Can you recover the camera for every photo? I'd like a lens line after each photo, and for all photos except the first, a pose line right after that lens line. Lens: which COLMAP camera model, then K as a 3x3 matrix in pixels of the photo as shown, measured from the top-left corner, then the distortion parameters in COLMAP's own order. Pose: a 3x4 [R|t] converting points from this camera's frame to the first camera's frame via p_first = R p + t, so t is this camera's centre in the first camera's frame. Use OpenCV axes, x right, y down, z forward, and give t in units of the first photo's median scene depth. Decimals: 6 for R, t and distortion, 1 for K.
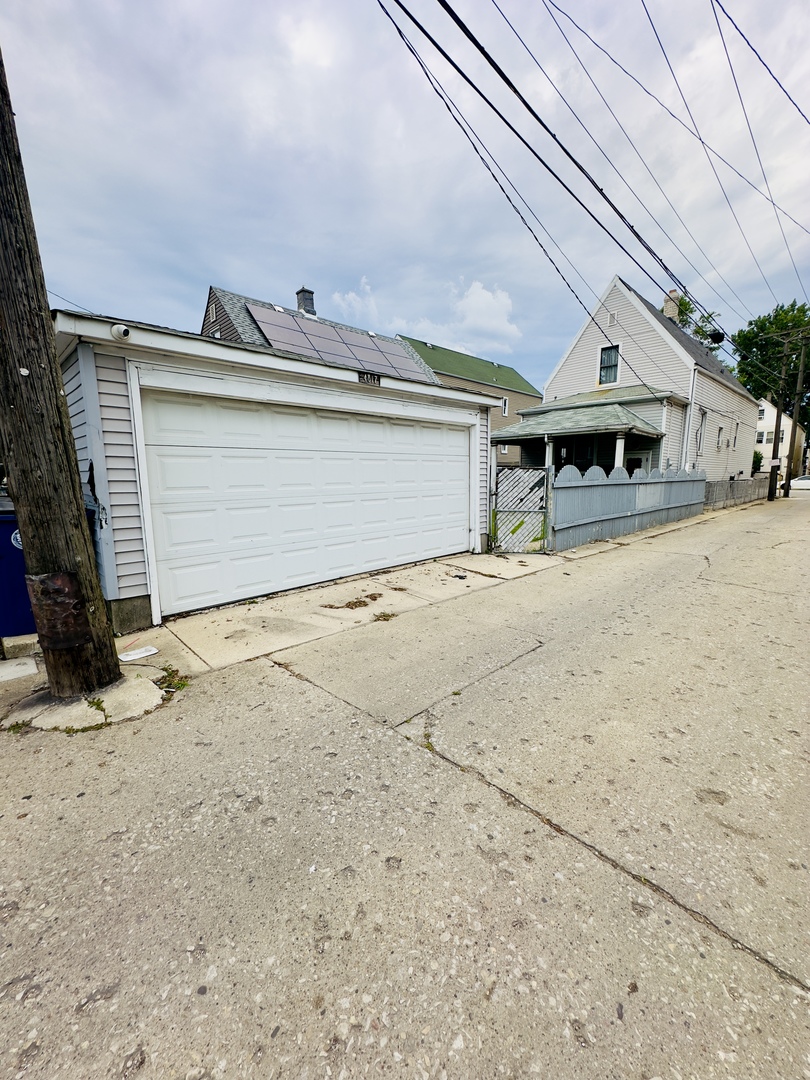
lens RADIAL K [[432.6, 0, 405.3], [0, 432.6, 542.1], [0, 0, 1]] dist [-0.004227, 0.000084]
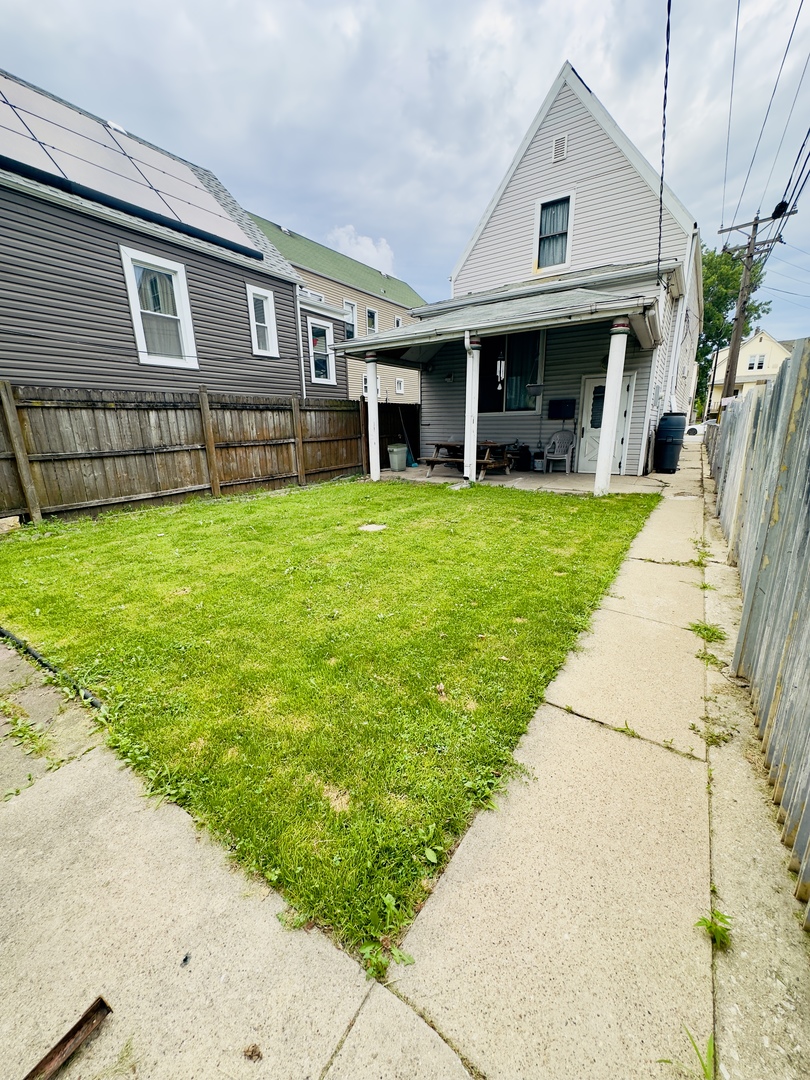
lens RADIAL K [[432.6, 0, 406.2], [0, 432.6, 538.4], [0, 0, 1]] dist [-0.004227, 0.000084]
pose [[0.974961, -0.067348, 0.211932, 0.109437], [0.045496, 0.993287, 0.106350, -0.054883], [-0.217671, -0.094045, 0.971481, 0.412342]]
